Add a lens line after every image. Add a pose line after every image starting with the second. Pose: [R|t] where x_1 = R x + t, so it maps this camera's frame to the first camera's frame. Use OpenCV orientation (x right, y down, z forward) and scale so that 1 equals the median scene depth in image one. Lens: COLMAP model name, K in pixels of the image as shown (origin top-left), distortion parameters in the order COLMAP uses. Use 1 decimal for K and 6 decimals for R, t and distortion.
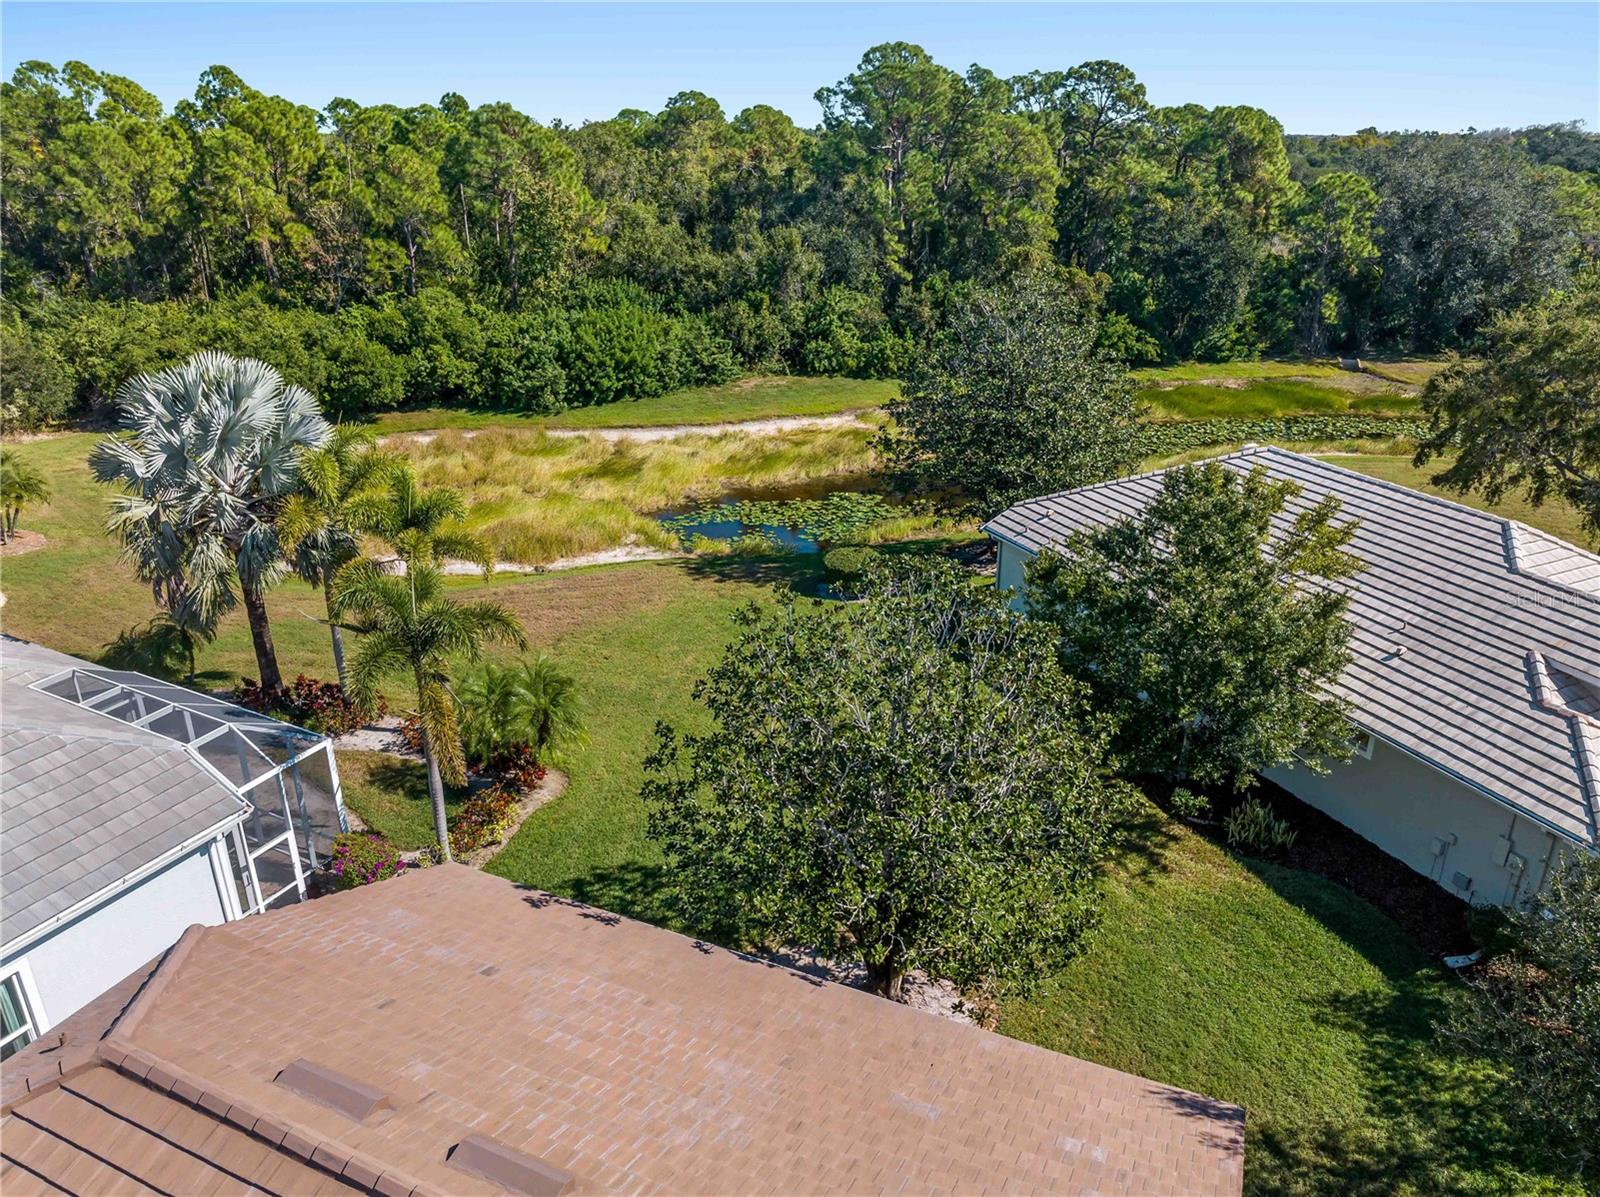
lens RADIAL K [[1125.8, 0, 799.9], [0, 1125.8, 604.9], [0, 0, 1]] dist [-0.036830, -0.006183]
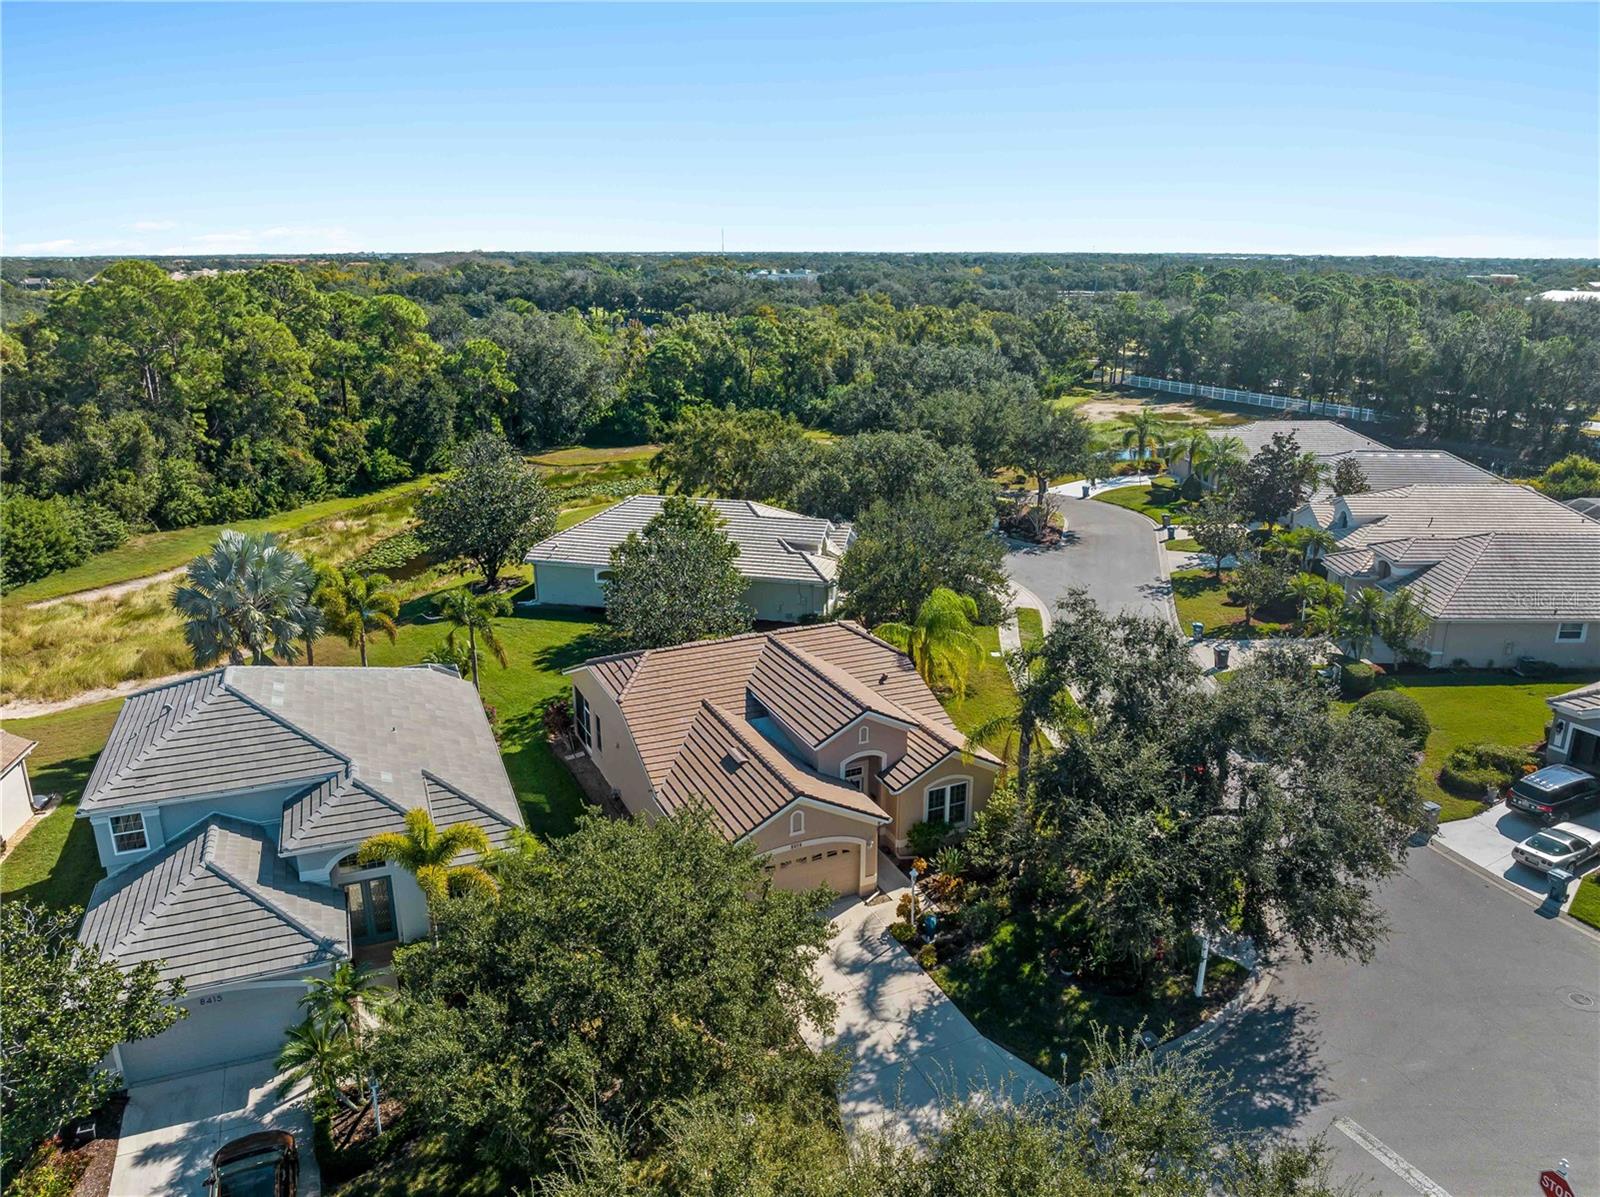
lens RADIAL K [[1125.8, 0, 799.9], [0, 1125.8, 604.9], [0, 0, 1]] dist [-0.036830, -0.006183]
pose [[0.647725, -0.226400, 0.727458, -0.470814], [0.293736, 0.955218, 0.035742, 0.037266], [-0.702974, 0.190529, 0.685220, -0.327038]]
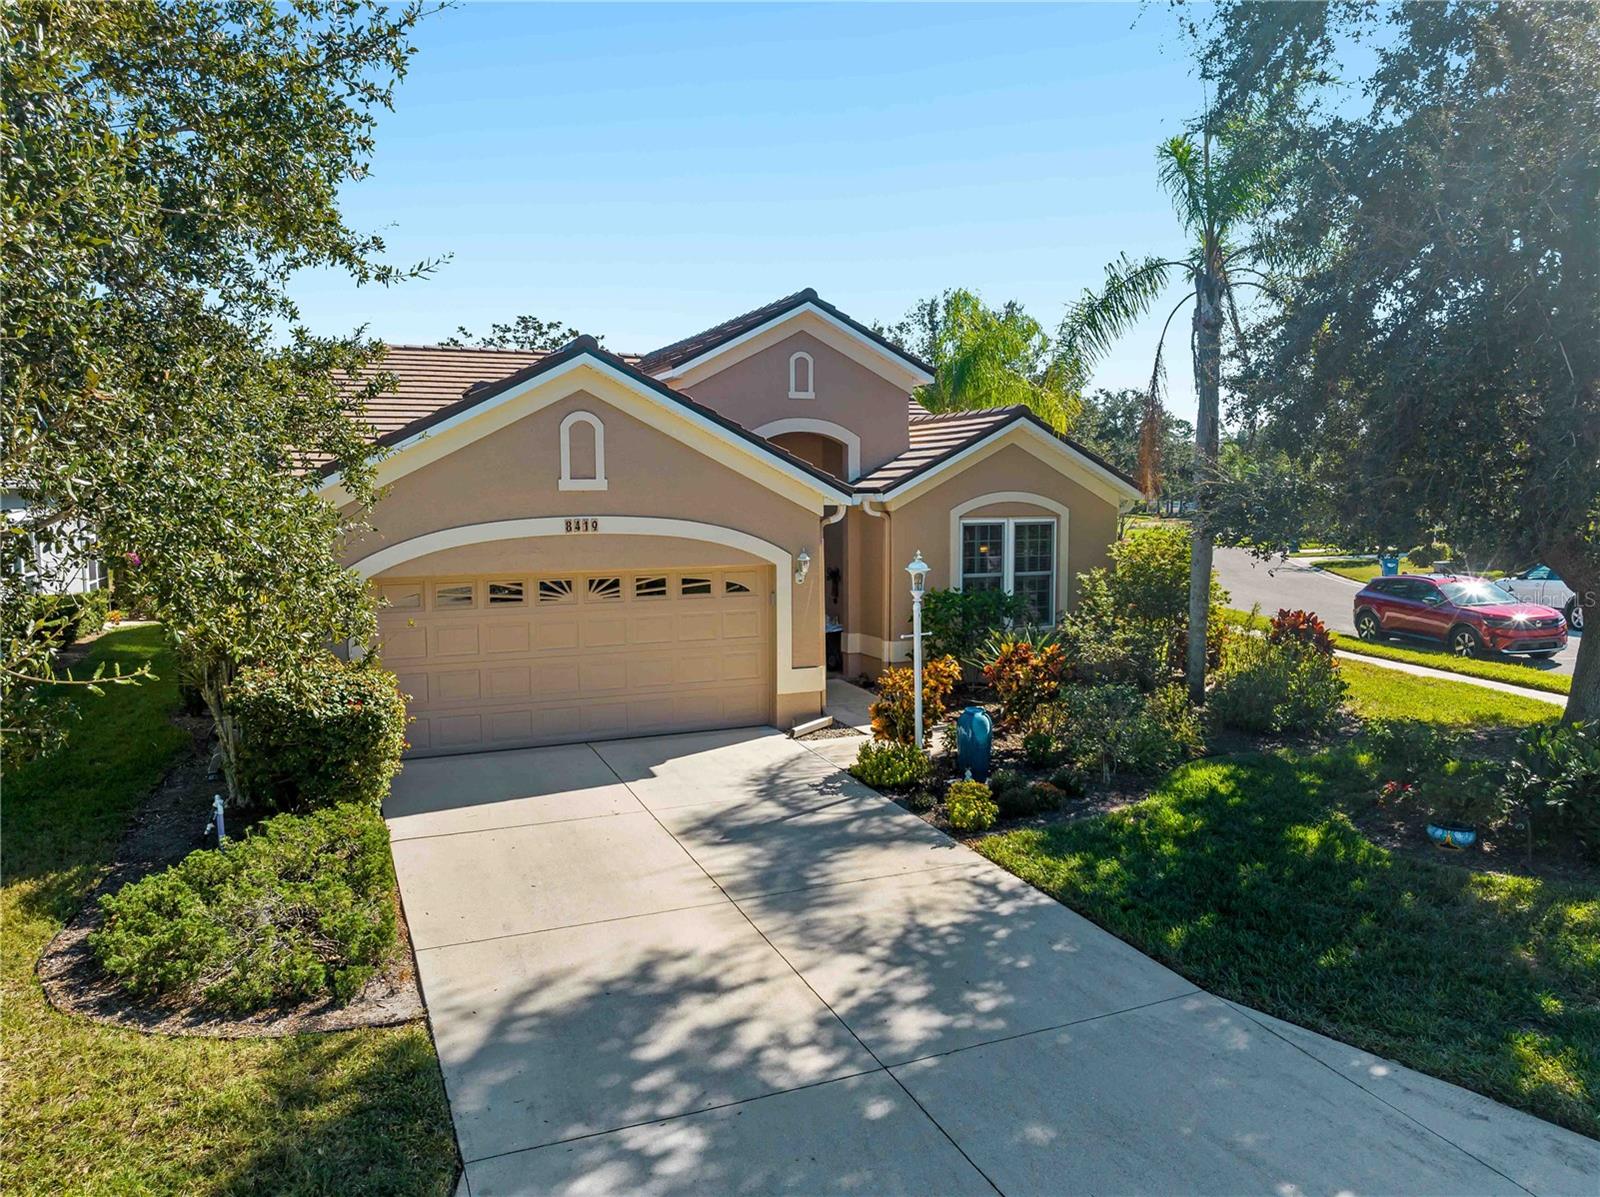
lens RADIAL K [[1134.4, 0, 800.0], [0, 1134.4, 598.5], [0, 0, 1]] dist [-0.051077, 0.000945]
pose [[0.670332, -0.071650, 0.738594, -0.244532], [0.290433, 0.941259, -0.172280, 0.204699], [-0.682865, 0.329997, 0.651765, -0.100956]]
